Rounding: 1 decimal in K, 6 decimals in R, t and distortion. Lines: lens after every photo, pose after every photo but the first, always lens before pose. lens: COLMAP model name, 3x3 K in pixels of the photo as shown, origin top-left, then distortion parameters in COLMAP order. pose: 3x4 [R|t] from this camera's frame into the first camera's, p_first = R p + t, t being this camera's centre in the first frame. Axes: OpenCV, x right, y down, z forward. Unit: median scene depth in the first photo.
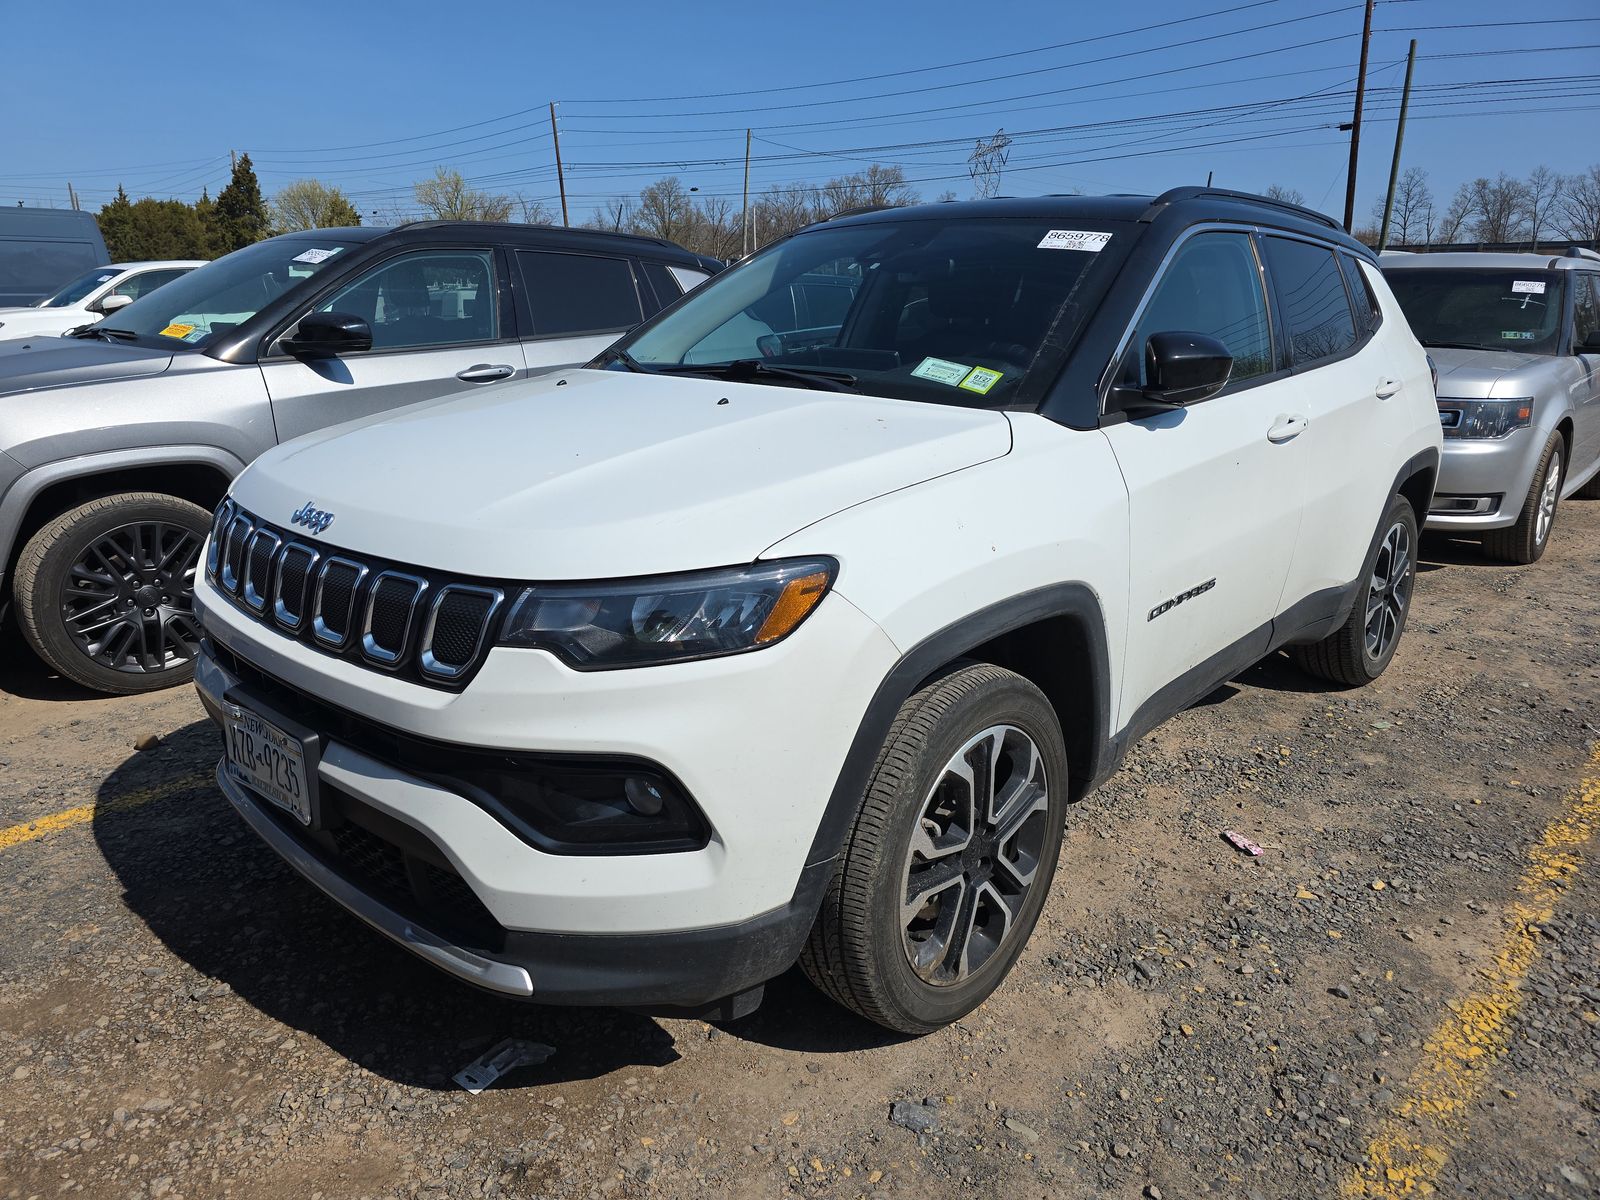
lens RADIAL K [[1124.7, 0, 800.1], [0, 1124.7, 558.5], [0, 0, 1]] dist [0.060709, -0.060549]
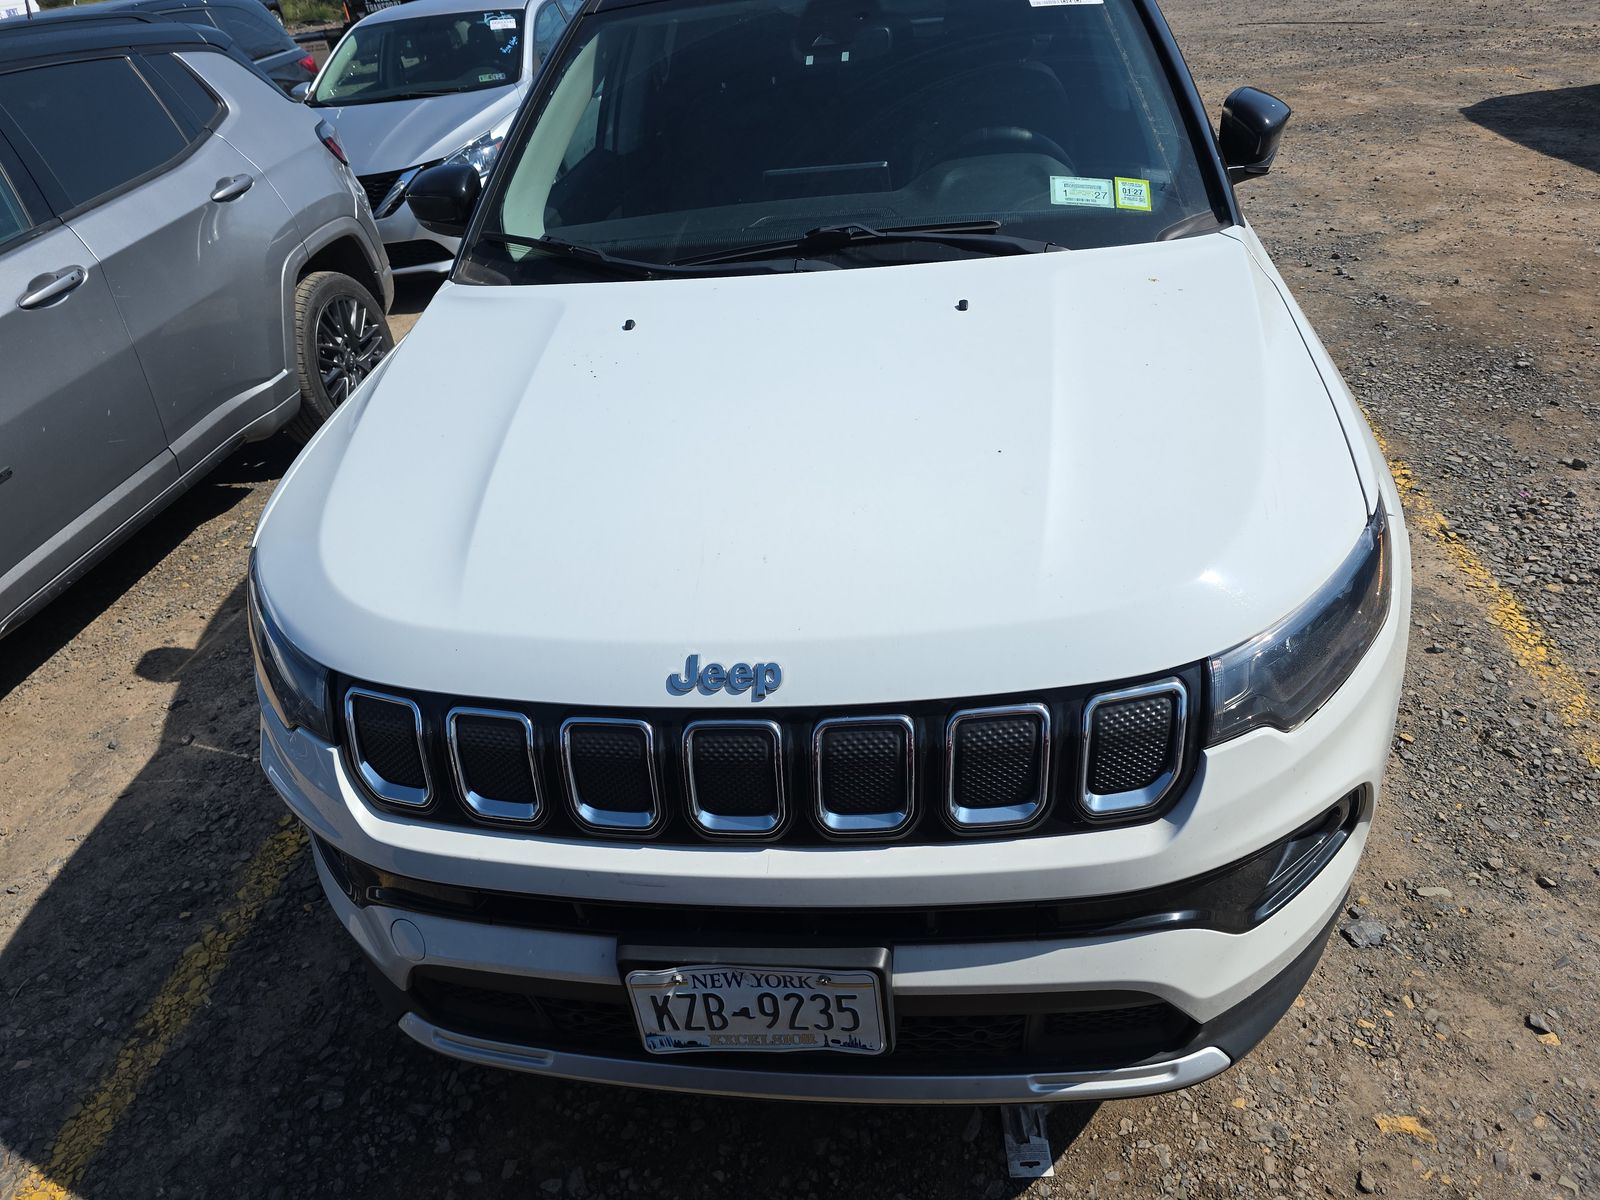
lens RADIAL K [[1124.7, 0, 800.1], [0, 1124.7, 558.5], [0, 0, 1]] dist [0.060709, -0.060549]
pose [[0.796534, -0.378474, 0.471477, -0.658502], [0.238638, 0.913321, 0.329995, -0.293938], [-0.555504, -0.150340, 0.817810, 0.448520]]
